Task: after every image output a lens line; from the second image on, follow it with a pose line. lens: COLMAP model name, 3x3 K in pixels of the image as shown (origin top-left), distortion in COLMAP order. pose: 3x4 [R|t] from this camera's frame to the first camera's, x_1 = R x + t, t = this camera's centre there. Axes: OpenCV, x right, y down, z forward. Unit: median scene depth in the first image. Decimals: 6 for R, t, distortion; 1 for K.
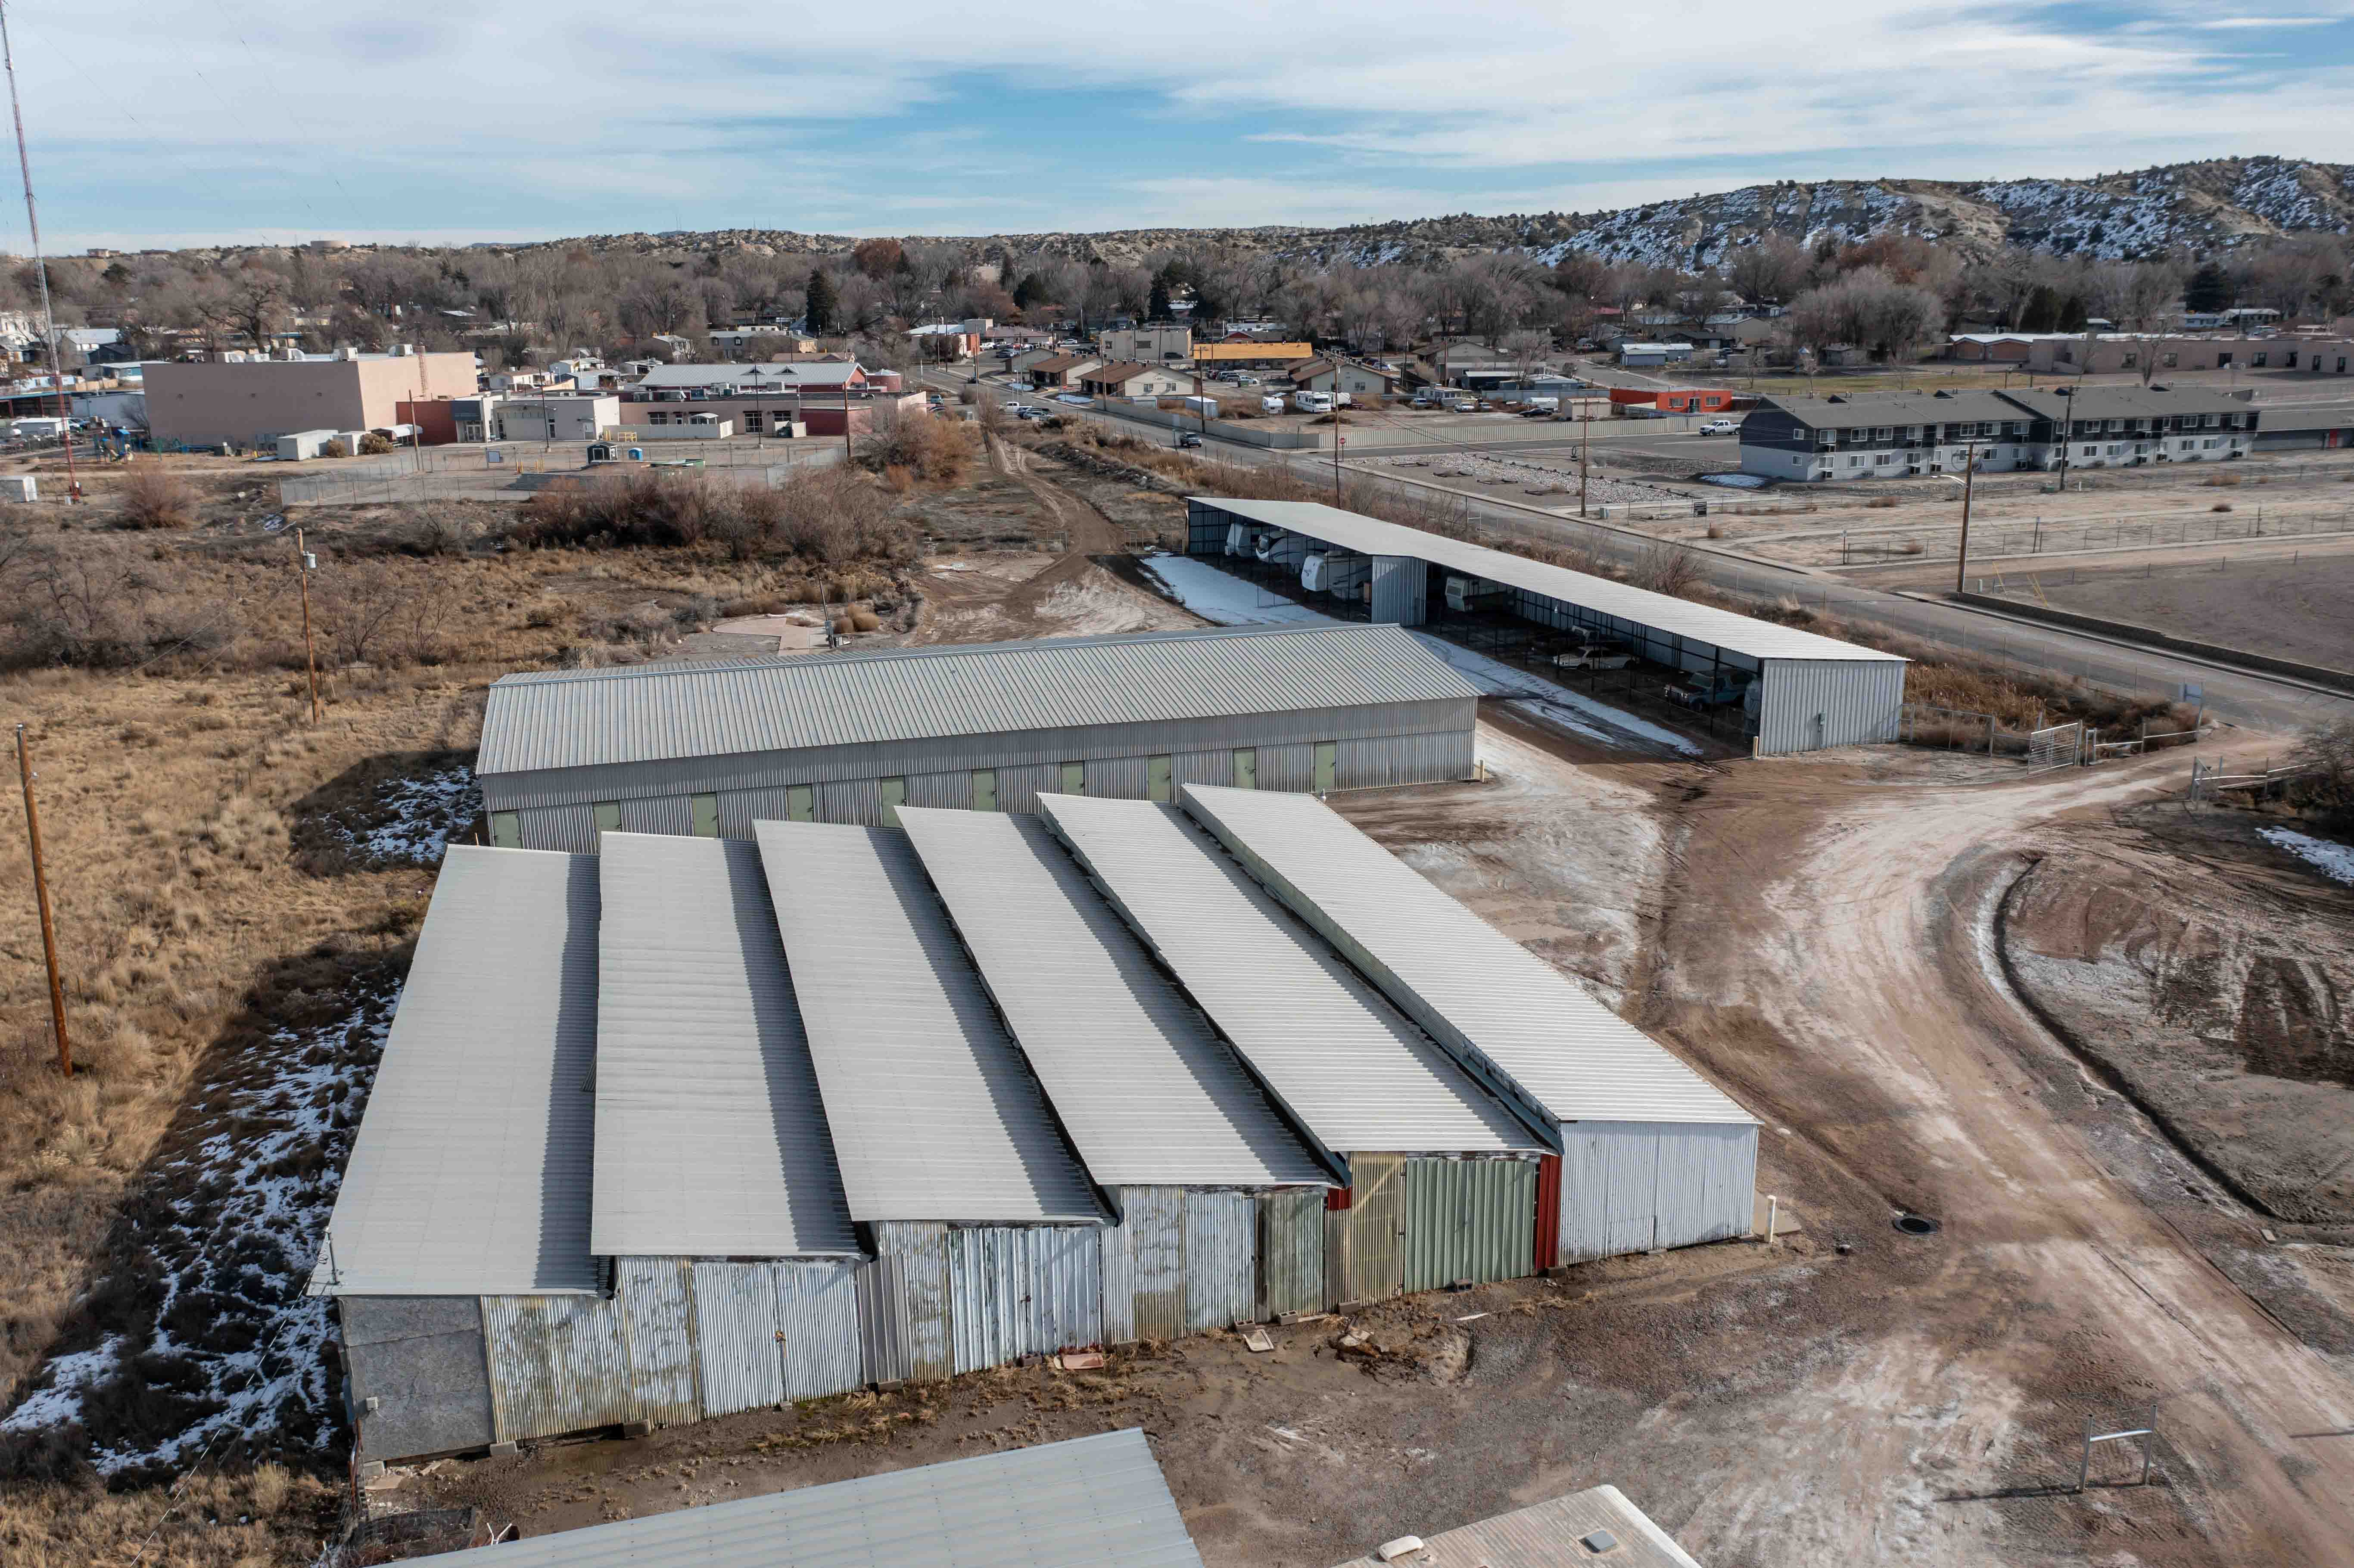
lens RADIAL K [[1834.1, 0, 1181.5], [0, 1834.1, 785.1], [0, 0, 1]] dist [-0.008060, 0.004119]
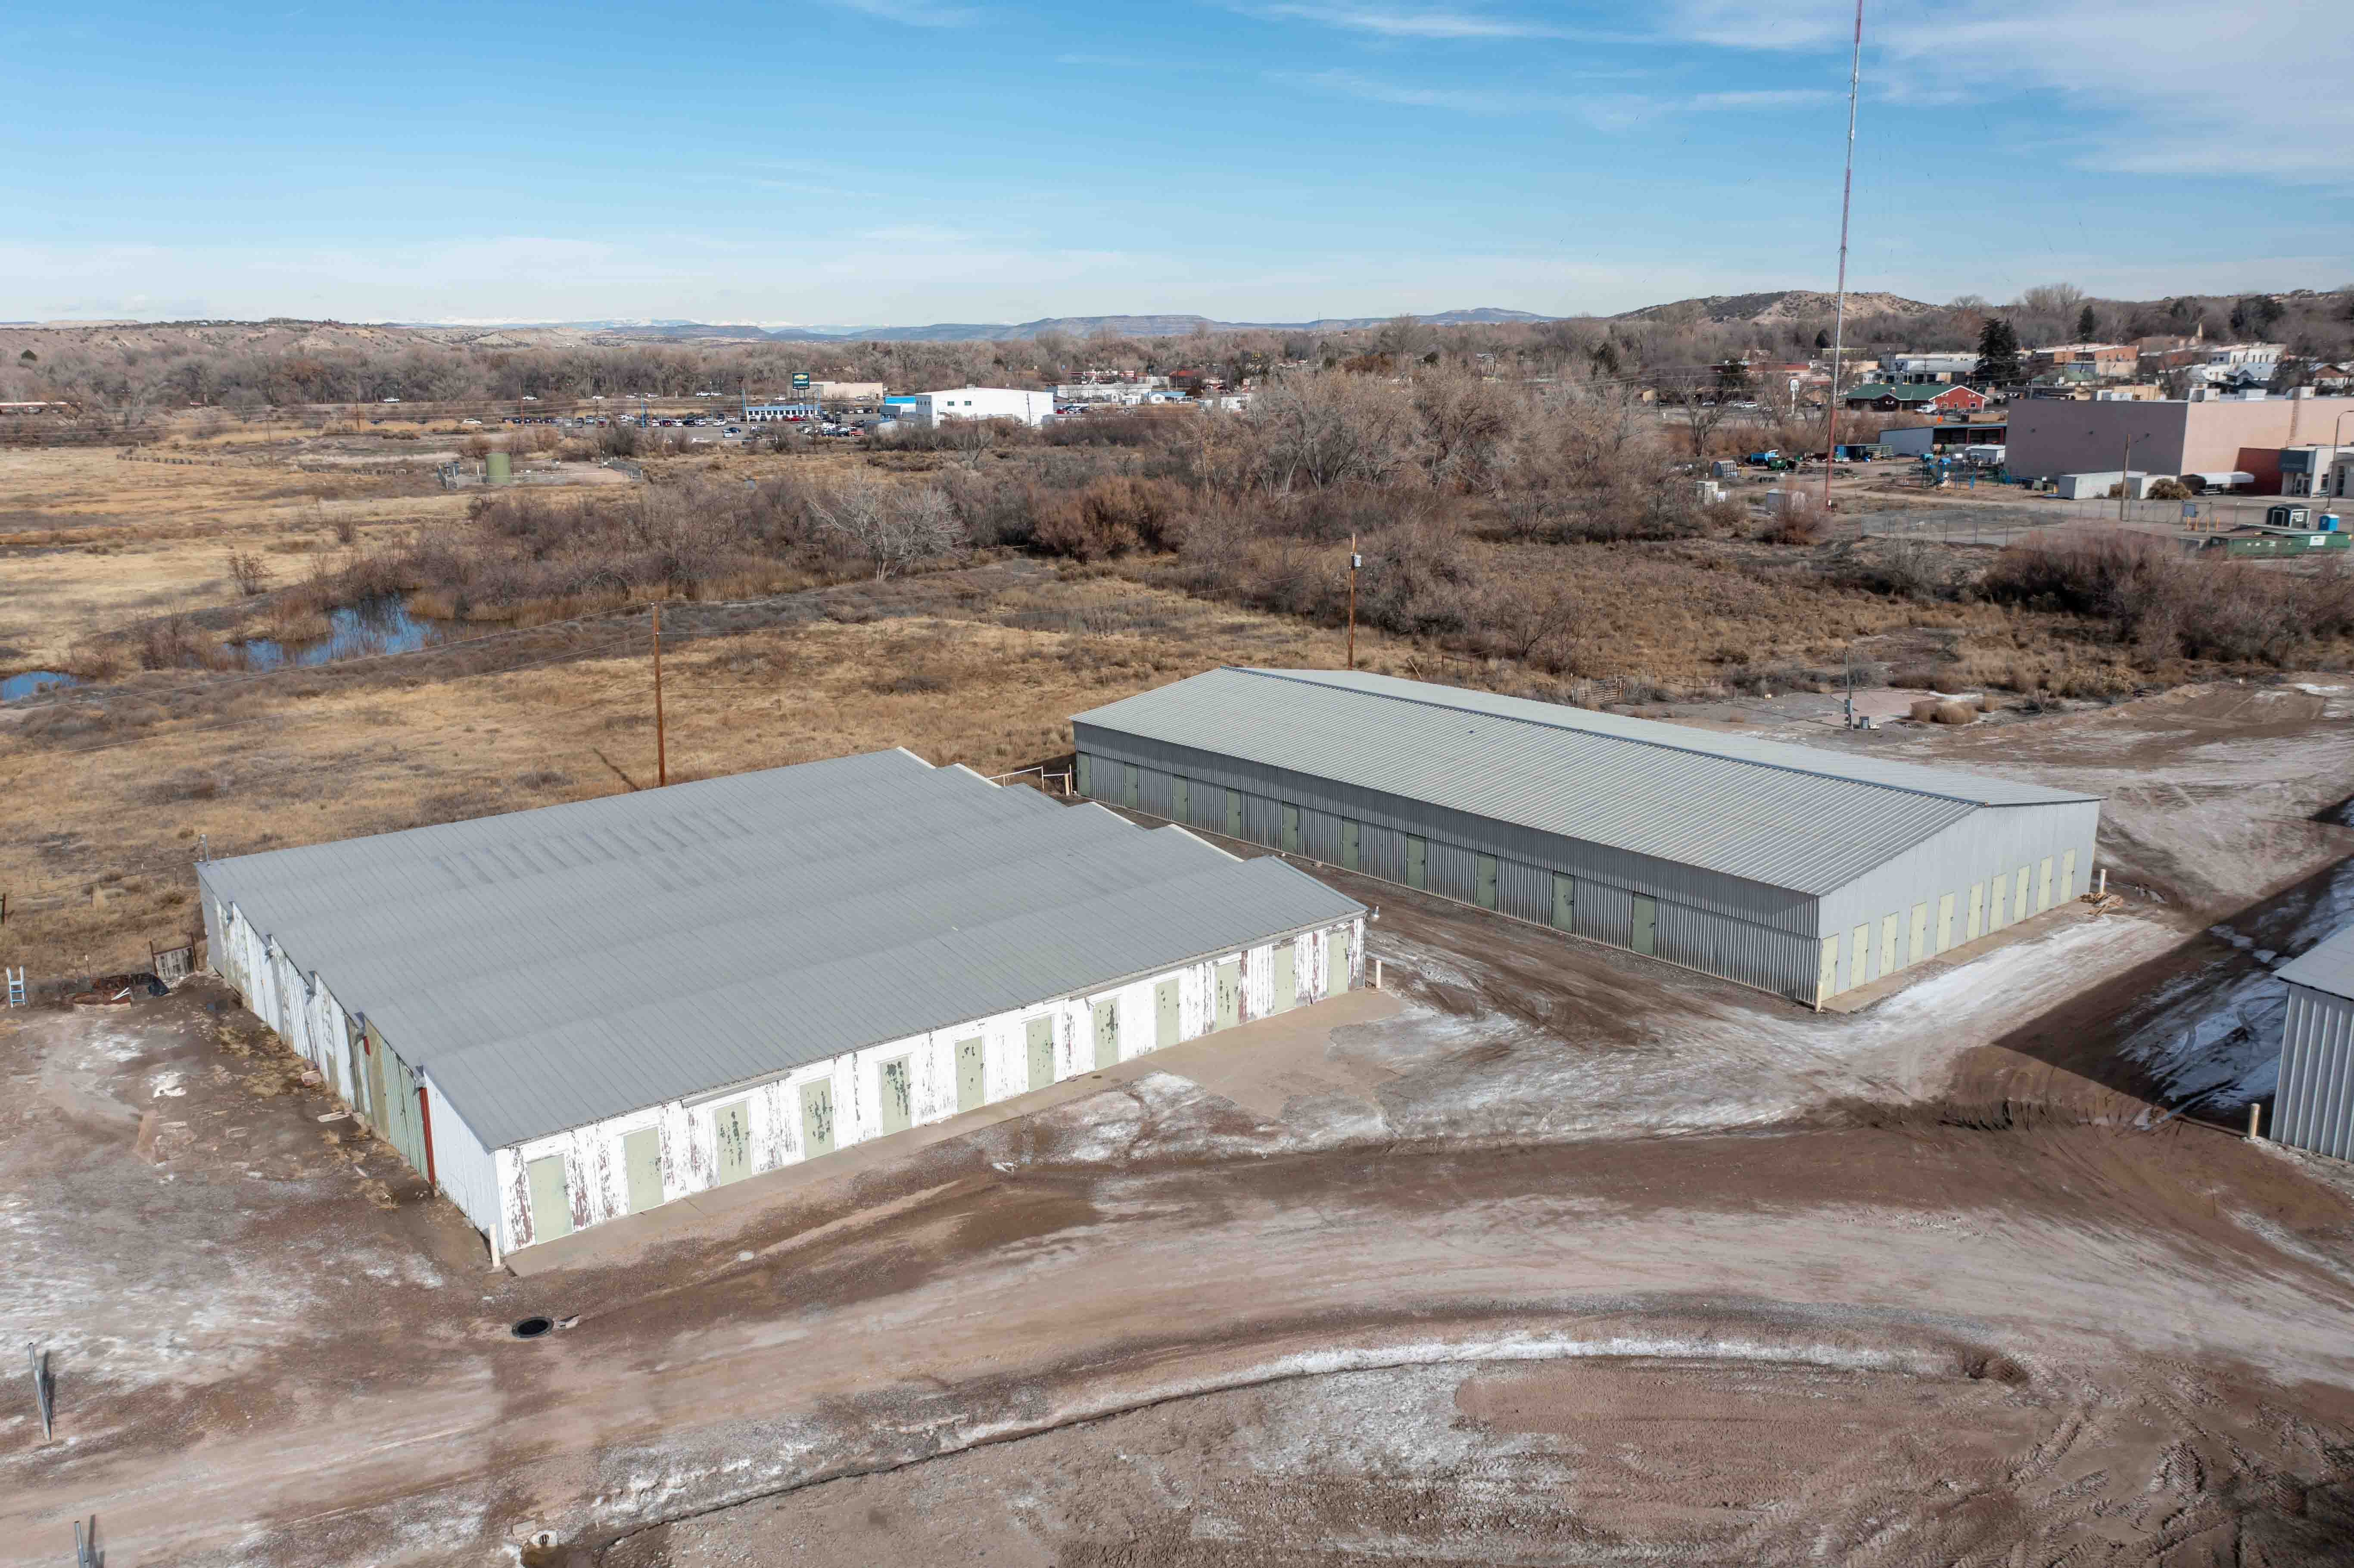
lens RADIAL K [[1834.1, 0, 1178.4], [0, 1834.1, 780.7], [0, 0, 1]] dist [-0.008060, 0.004119]
pose [[0.401391, 0.212547, -0.890903, 0.833181], [-0.228397, 0.965200, 0.127370, -0.151069], [0.886972, 0.152354, 0.435968, 0.515729]]
